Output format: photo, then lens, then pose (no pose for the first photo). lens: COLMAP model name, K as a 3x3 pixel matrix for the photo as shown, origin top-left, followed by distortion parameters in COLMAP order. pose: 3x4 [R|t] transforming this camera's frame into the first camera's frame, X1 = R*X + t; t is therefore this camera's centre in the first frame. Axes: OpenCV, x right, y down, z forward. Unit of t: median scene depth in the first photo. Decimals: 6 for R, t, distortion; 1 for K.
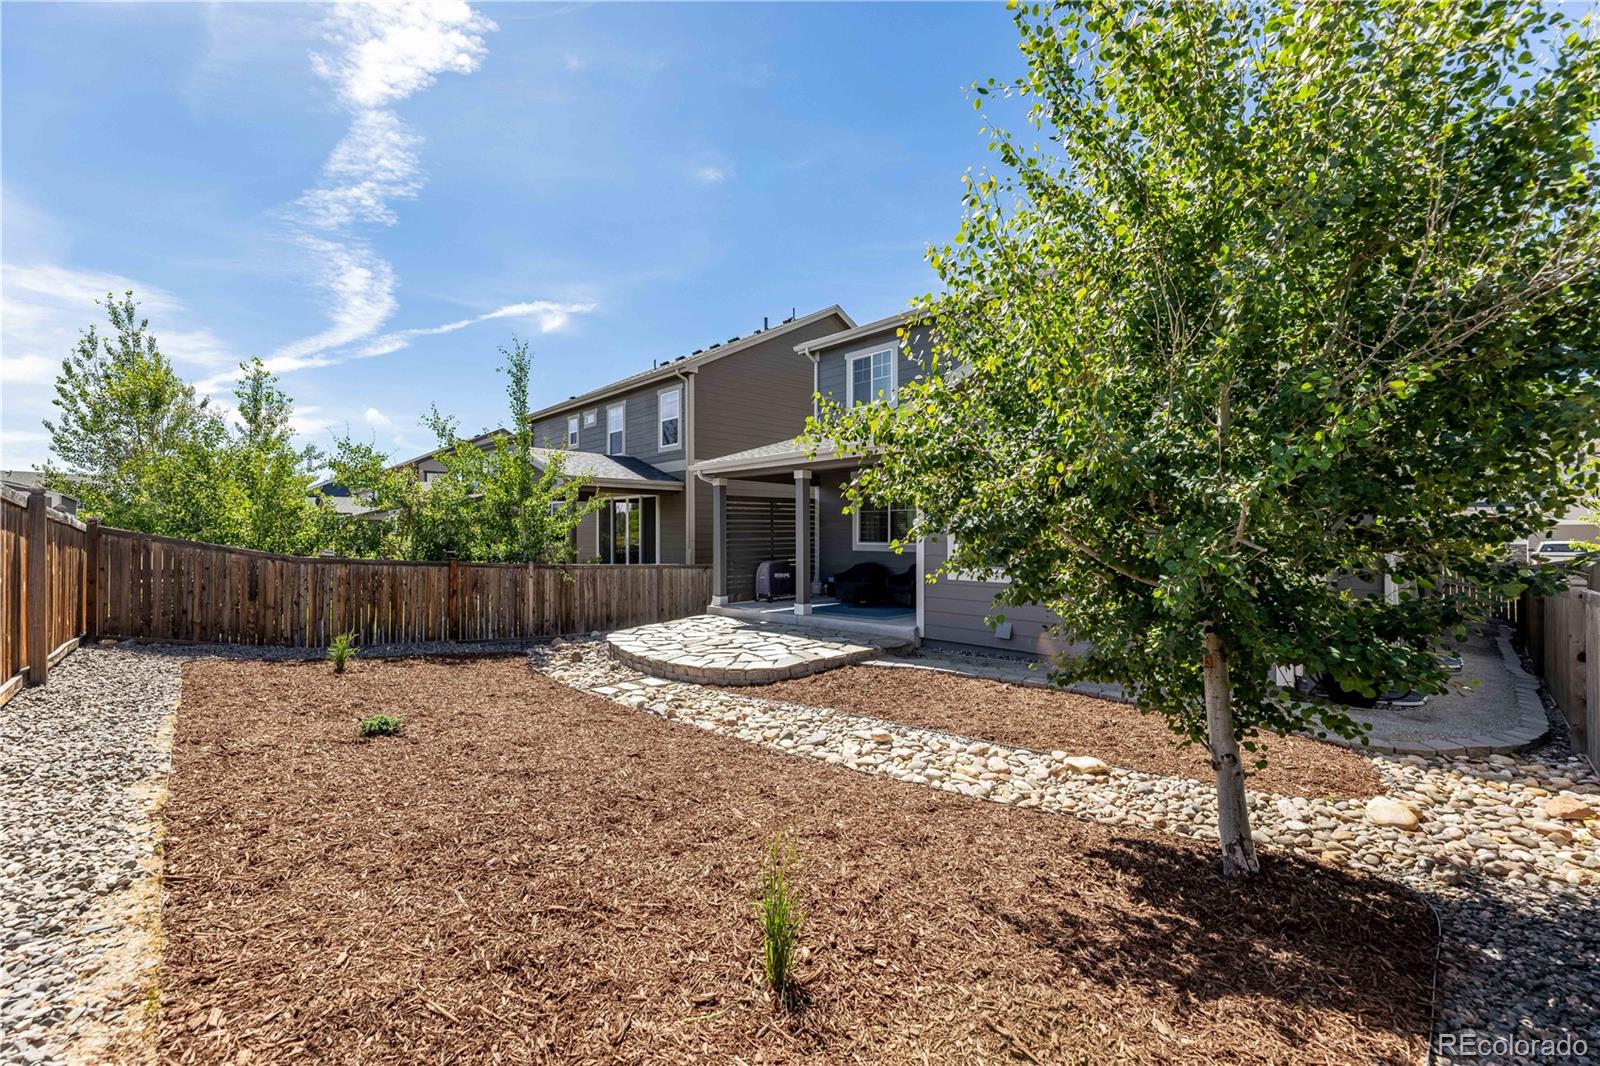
lens RADIAL K [[646.8, 0, 795.2], [0, 646.8, 533.0], [0, 0, 1]] dist [-0.000194, -0.000031]
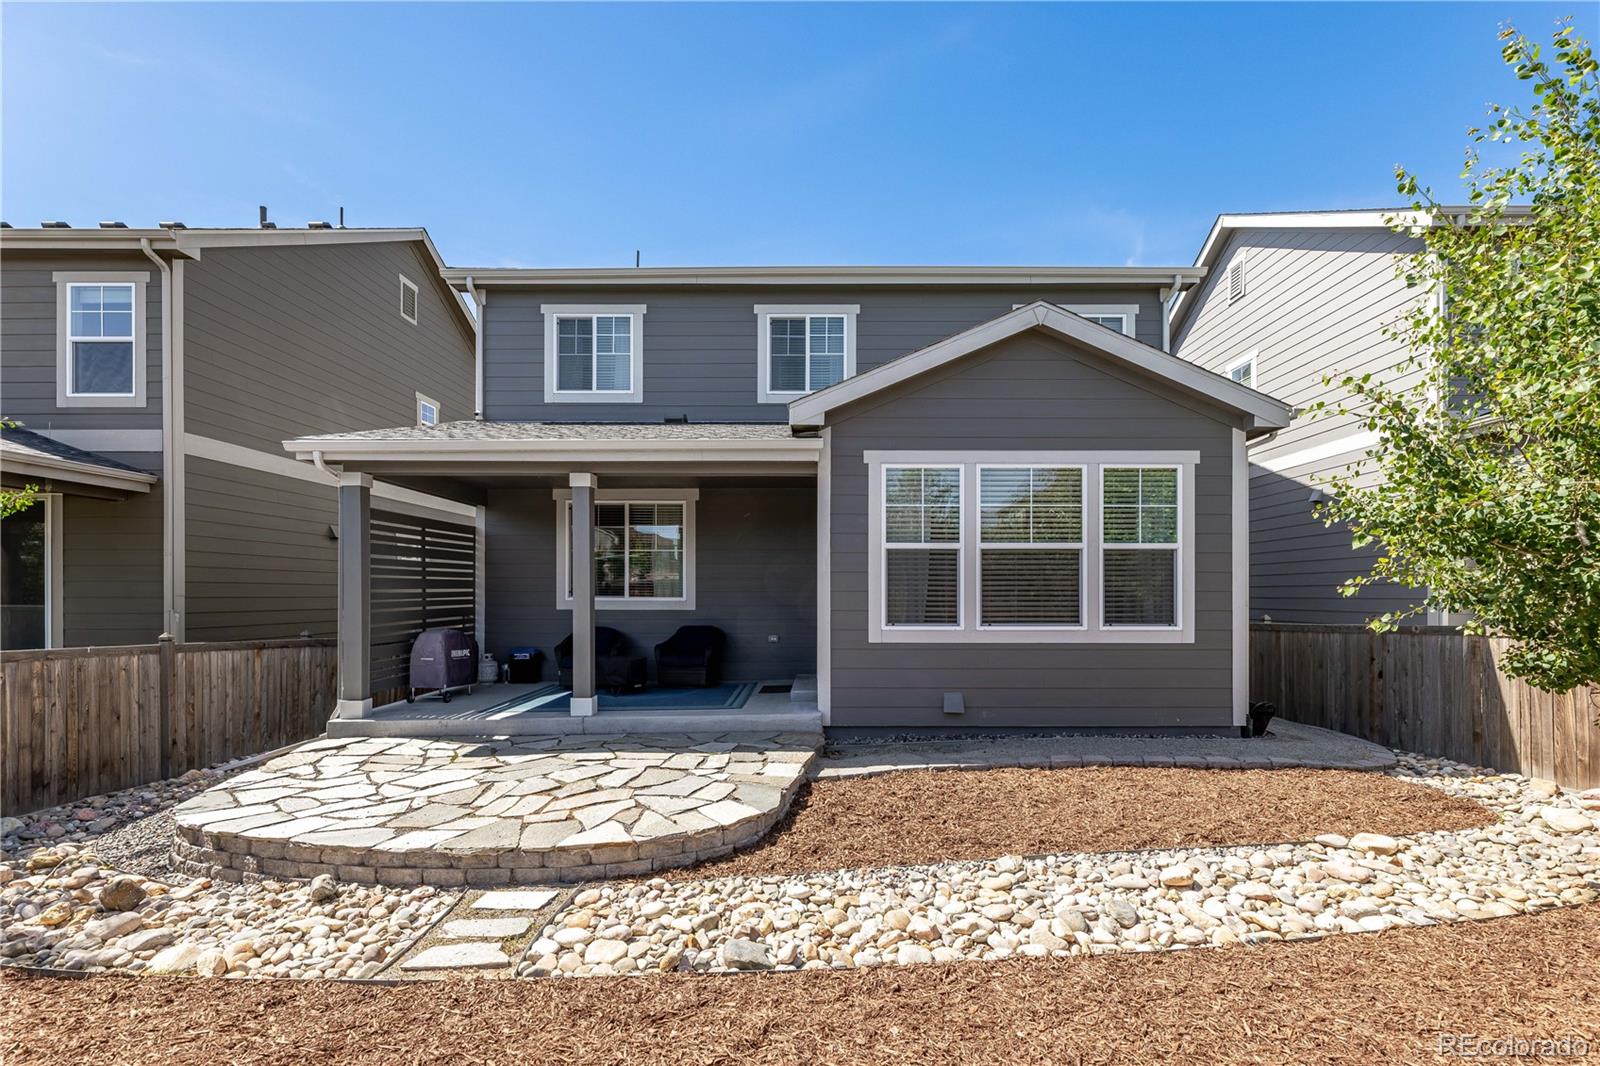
lens RADIAL K [[732.4, 0, 821.1], [0, 732.4, 597.6], [0, 0, 1]] dist [0.000035, 0.000122]
pose [[0.693711, -0.001096, 0.720253, -0.325088], [-0.002868, 0.999987, 0.004284, 0.014029], [-0.720248, -0.005037, 0.693698, 0.372324]]
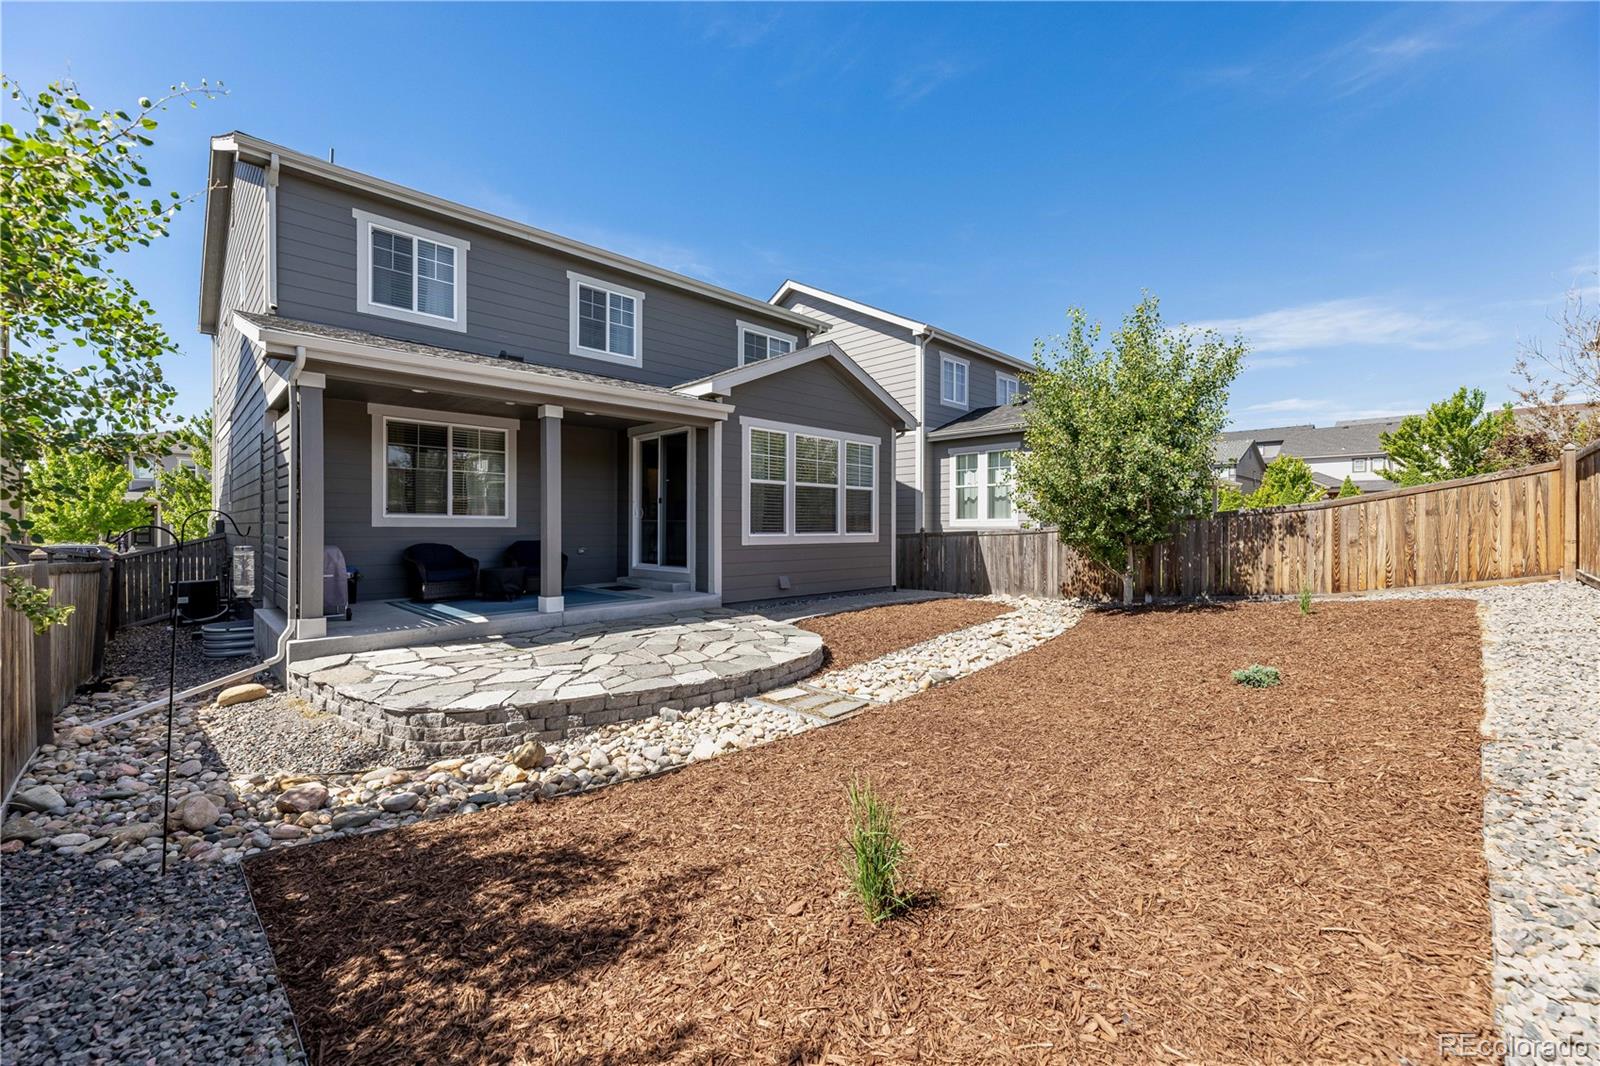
lens RADIAL K [[646.8, 0, 795.2], [0, 646.8, 533.0], [0, 0, 1]] dist [-0.000194, -0.000031]
pose [[-0.010238, -0.007339, 0.999921, -0.694820], [-0.002406, 0.999970, 0.007315, 0.034586], [-0.999945, -0.002331, -0.010256, 0.744043]]
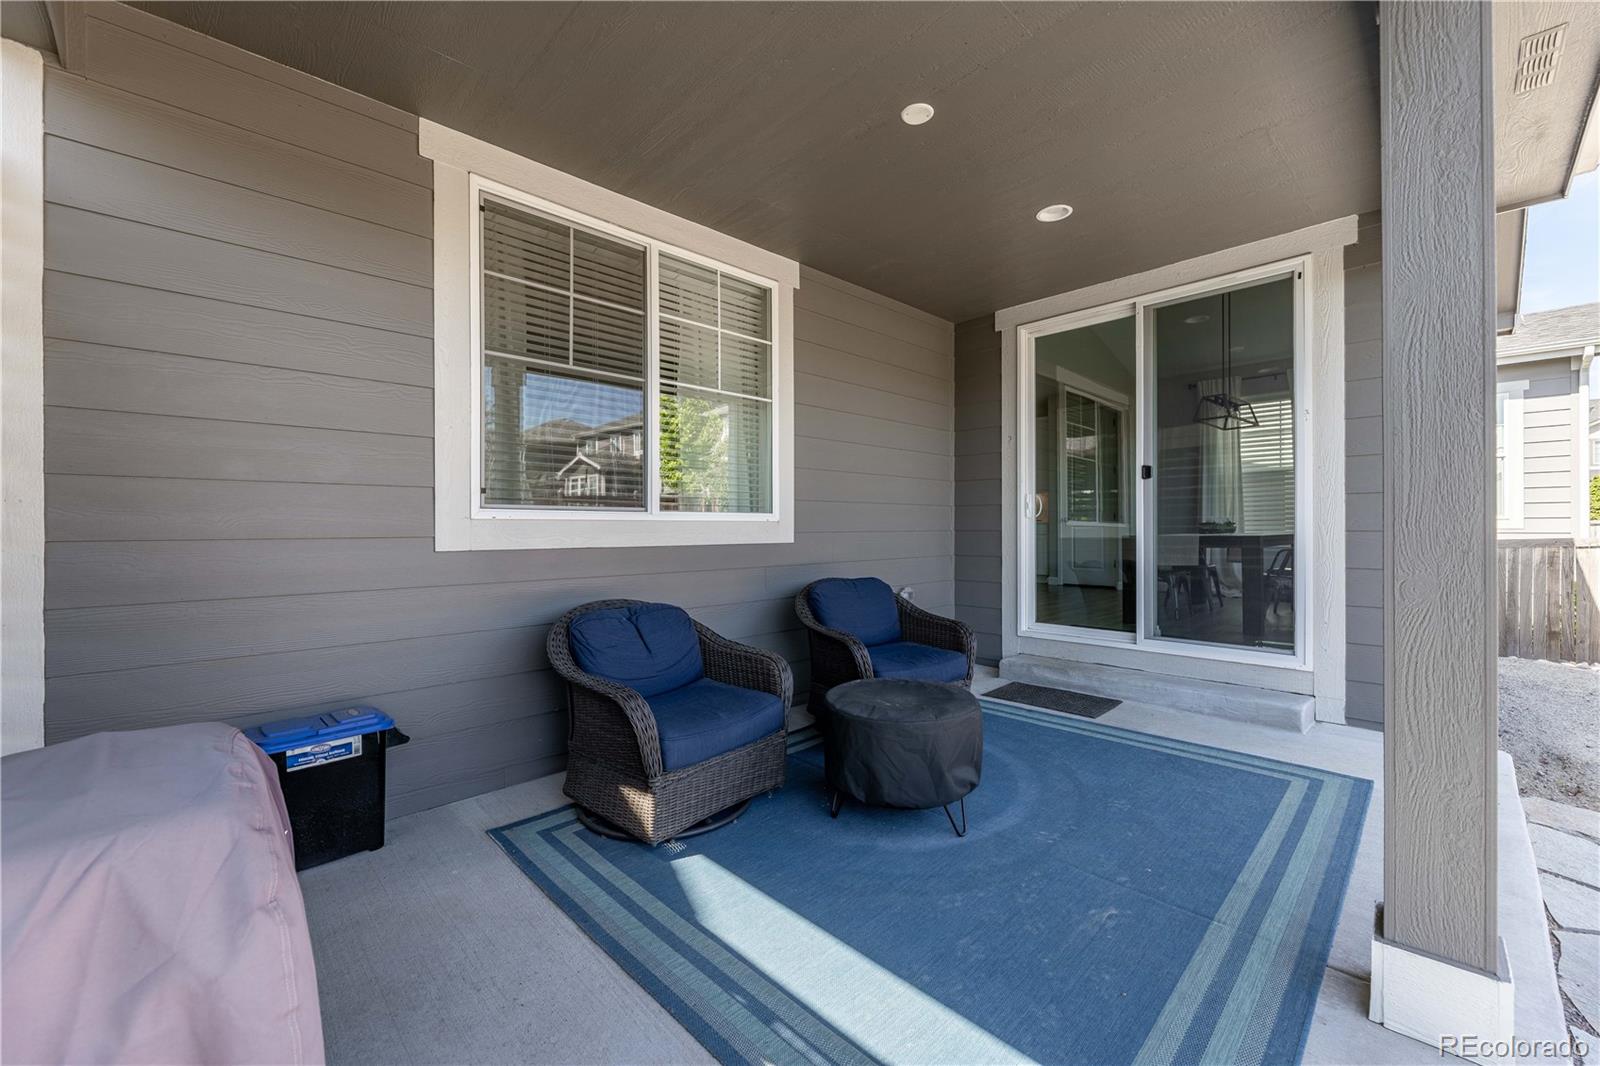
lens RADIAL K [[655.2, 0, 804.2], [0, 655.2, 526.5], [0, 0, 1]] dist [-0.000800, 0.000027]
pose [[-0.008917, 0.001223, 0.999959, -0.123164], [0.003044, 0.999995, -0.001196, 0.025759], [-0.999956, 0.003033, -0.008921, 1.130668]]
